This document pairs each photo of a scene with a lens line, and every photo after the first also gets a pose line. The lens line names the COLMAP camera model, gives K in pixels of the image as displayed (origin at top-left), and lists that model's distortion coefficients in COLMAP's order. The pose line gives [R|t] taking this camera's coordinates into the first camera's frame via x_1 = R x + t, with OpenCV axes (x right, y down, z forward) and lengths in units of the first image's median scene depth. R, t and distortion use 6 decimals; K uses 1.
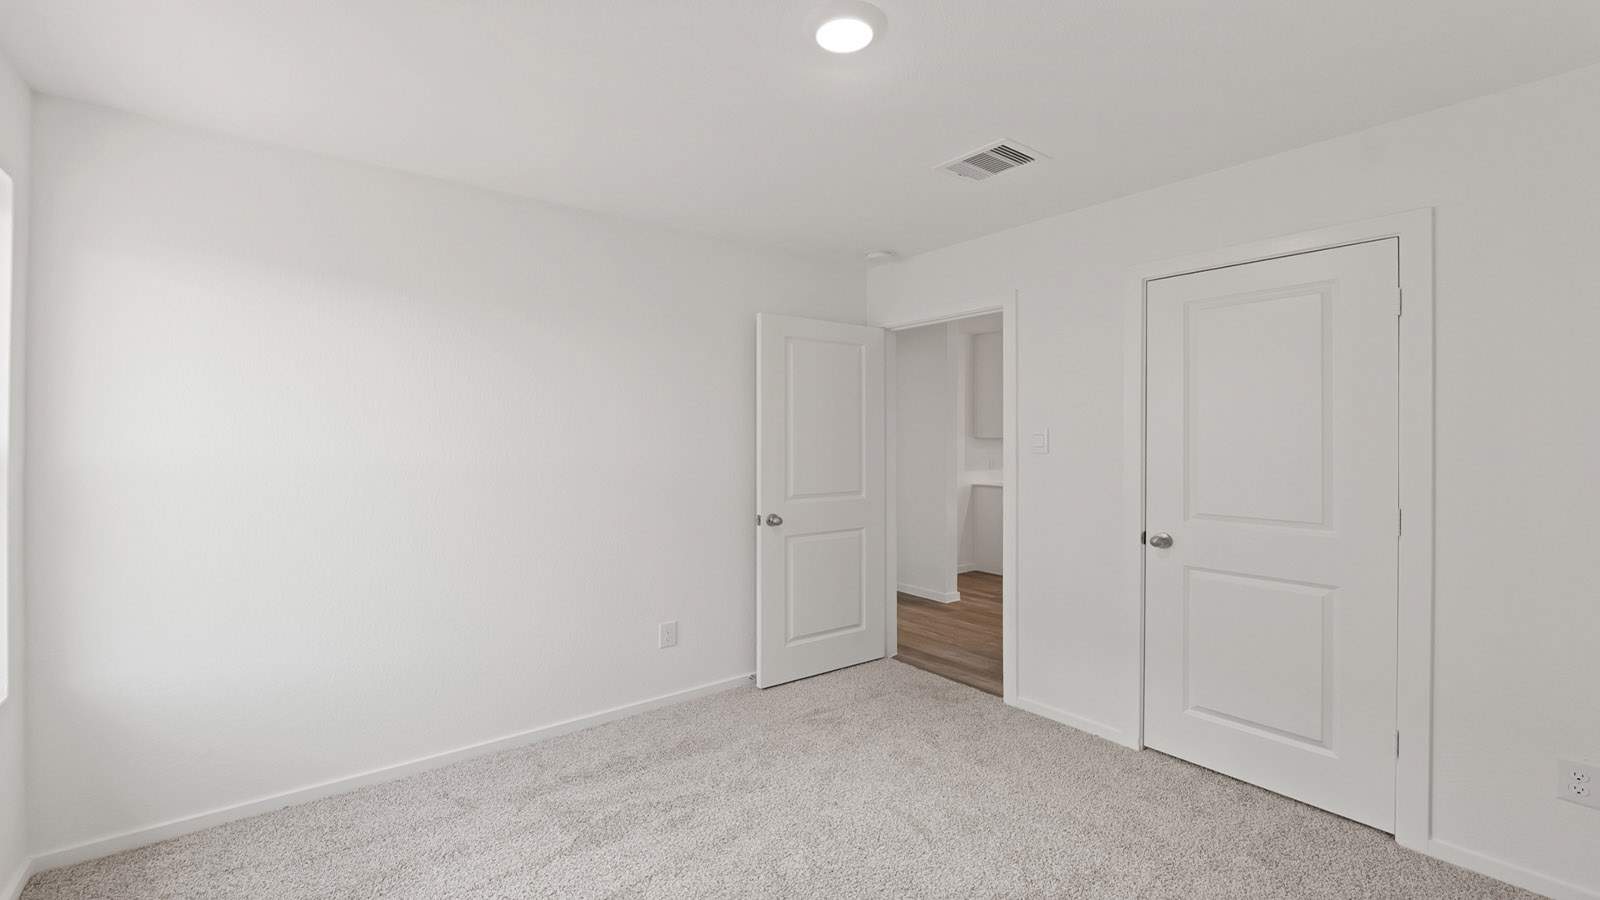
lens RADIAL K [[666.3, 0, 794.8], [0, 666.3, 449.0], [0, 0, 1]] dist [-0.019175, -0.000064]
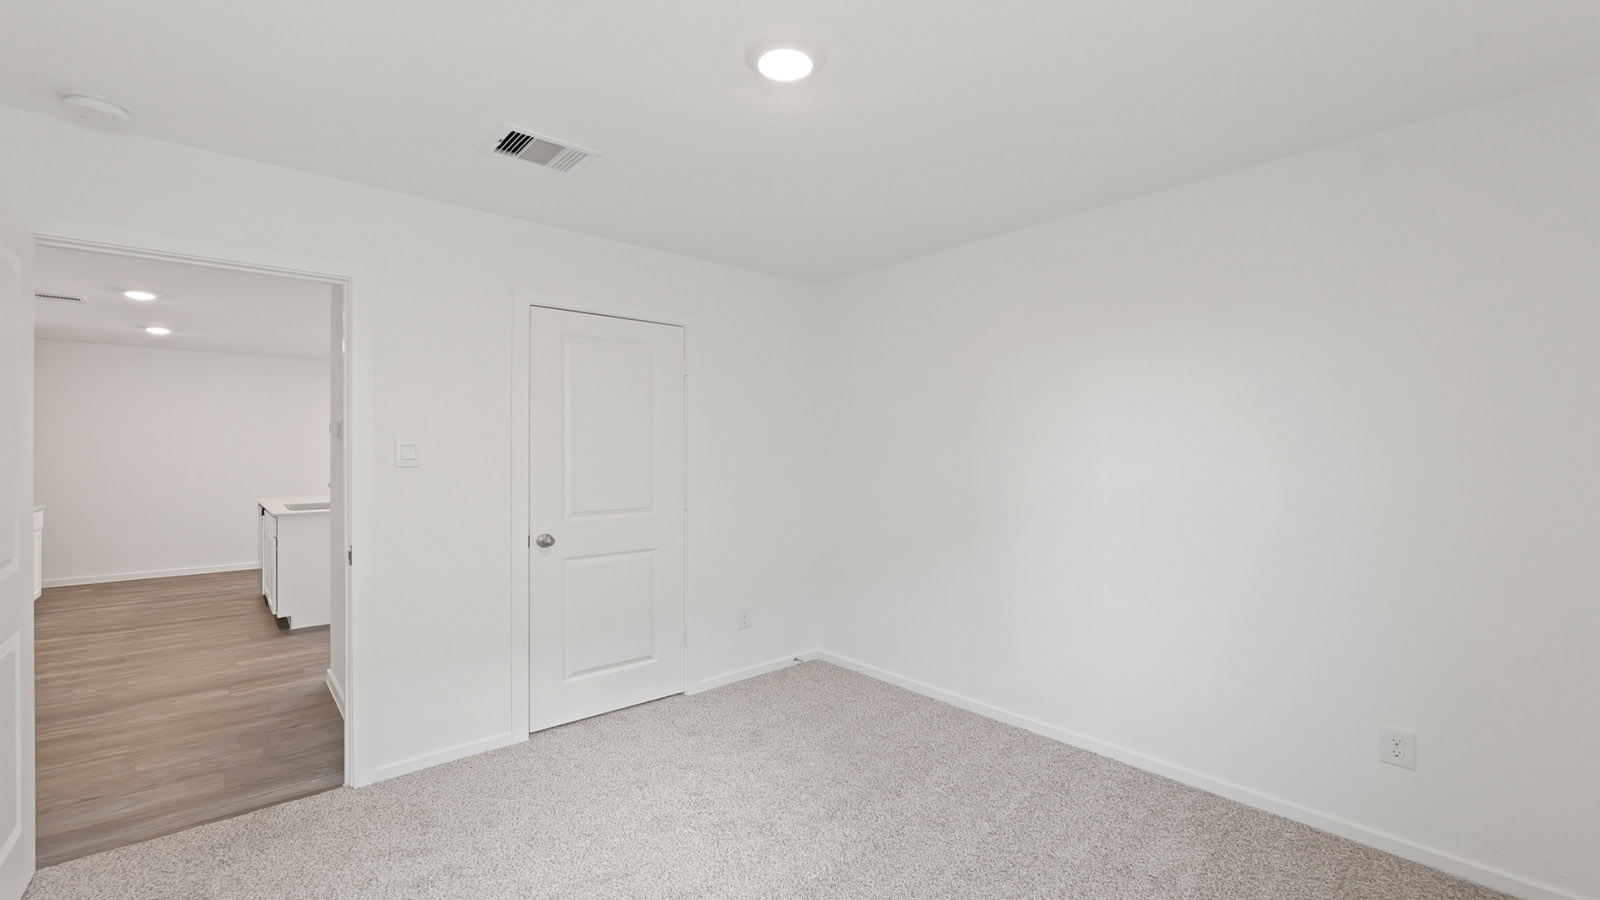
lens RADIAL K [[666.3, 0, 794.8], [0, 666.3, 449.0], [0, 0, 1]] dist [-0.019175, -0.000064]
pose [[-0.085791, 0.004690, 0.996302, -0.619300], [0.010227, 0.999940, -0.003826, -0.009132], [-0.996261, 0.009861, -0.085834, 0.682248]]
